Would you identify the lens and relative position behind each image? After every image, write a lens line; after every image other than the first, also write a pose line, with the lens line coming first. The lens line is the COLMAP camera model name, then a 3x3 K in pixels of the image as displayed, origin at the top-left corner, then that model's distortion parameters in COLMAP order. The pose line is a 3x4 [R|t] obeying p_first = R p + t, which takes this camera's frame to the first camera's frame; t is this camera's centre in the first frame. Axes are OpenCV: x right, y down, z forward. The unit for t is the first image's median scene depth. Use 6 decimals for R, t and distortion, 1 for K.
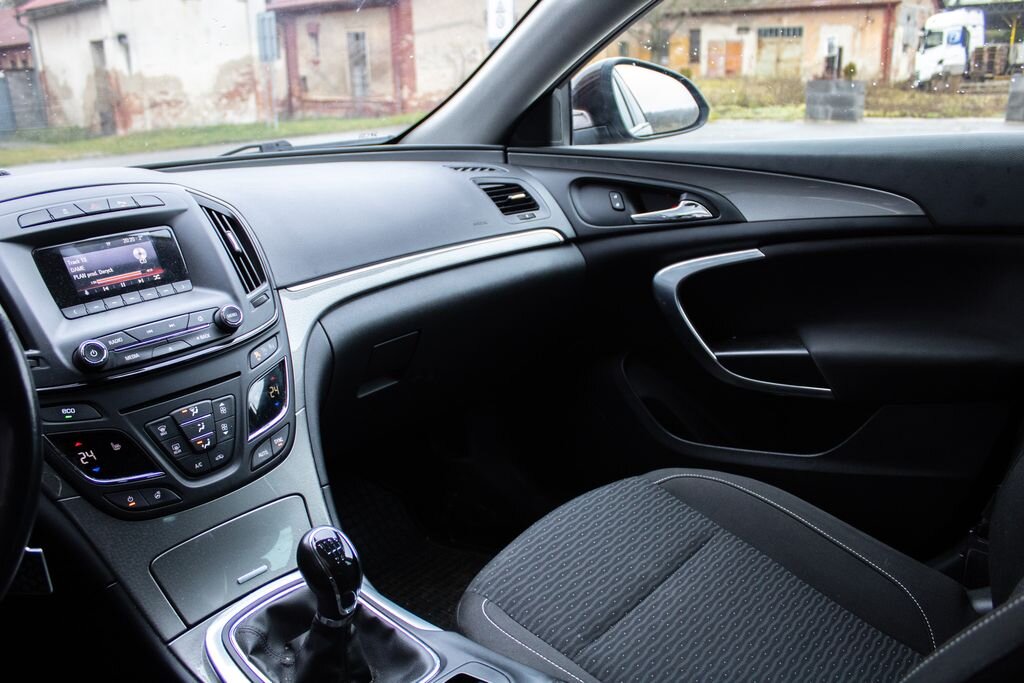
lens RADIAL K [[831.4, 0, 512.0], [0, 831.4, 341.5], [0, 0, 1]] dist [-0.169045, 0.130128]
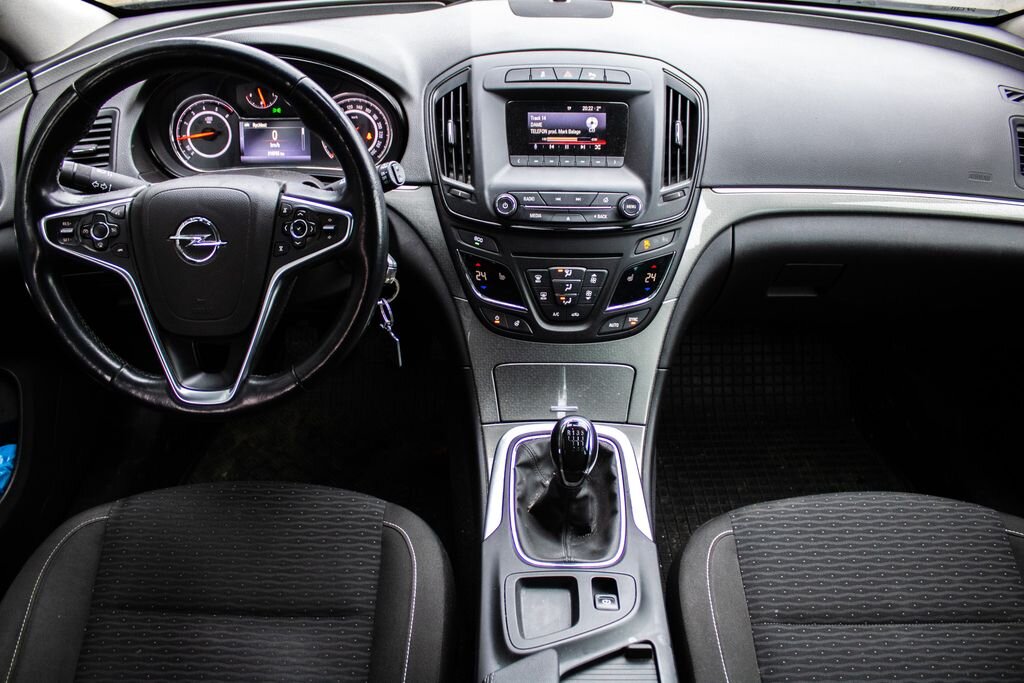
lens RADIAL K [[831.4, 0, 512.0], [0, 831.4, 341.5], [0, 0, 1]] dist [-0.169045, 0.130128]
pose [[0.637684, 0.494879, -0.590300, 0.322734], [-0.258874, 0.859436, 0.440856, -0.333992], [0.725495, -0.128314, 0.676160, 0.076627]]
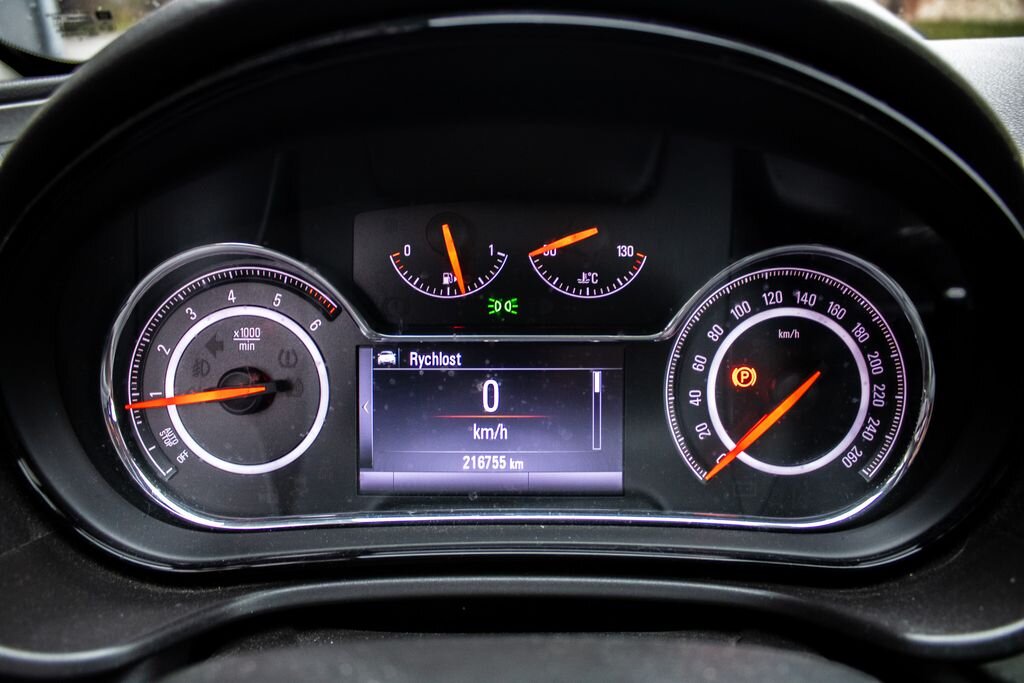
lens RADIAL K [[831.4, 0, 512.0], [0, 831.4, 341.5], [0, 0, 1]] dist [-0.169045, 0.130128]
pose [[0.643132, 0.346258, -0.682998, -0.590667], [-0.249391, 0.938011, 0.240707, -0.062292], [0.724007, 0.015527, 0.689618, 0.473784]]
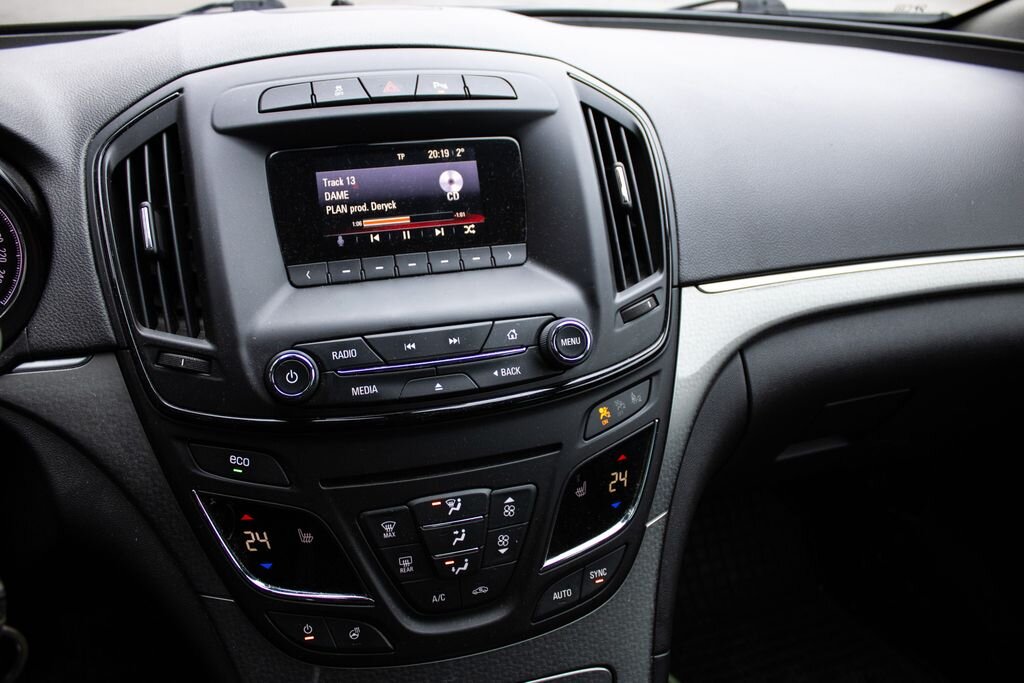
lens RADIAL K [[831.4, 0, 512.0], [0, 831.4, 341.5], [0, 0, 1]] dist [-0.169045, 0.130128]
pose [[0.834023, 0.299303, -0.463491, -0.126647], [-0.211612, 0.949353, 0.232271, -0.147947], [0.509536, -0.095639, 0.855118, 0.523008]]
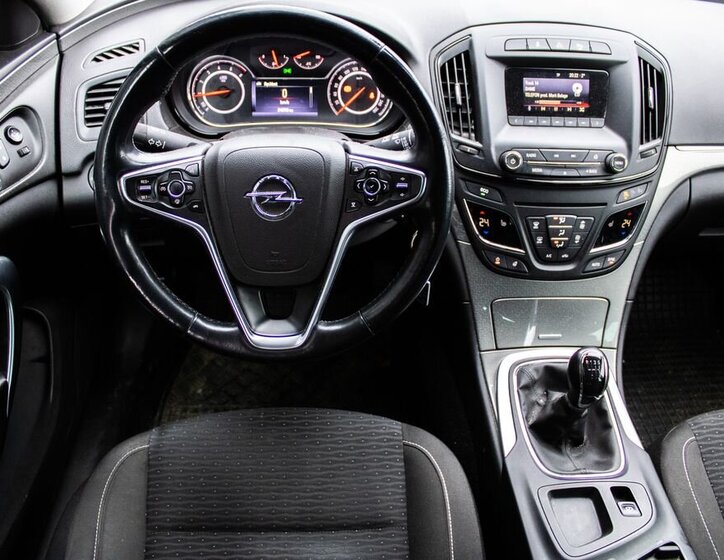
lens RADIAL K [[684.0, 0, 365.9], [0, 684.0, 278.7], [0, 0, 1]] dist [-0.174883, 0.147546]
pose [[0.674406, 0.508971, -0.534906, 0.050535], [-0.272897, 0.844975, 0.459940, -0.256341], [0.686078, -0.164212, 0.708753, -0.070004]]
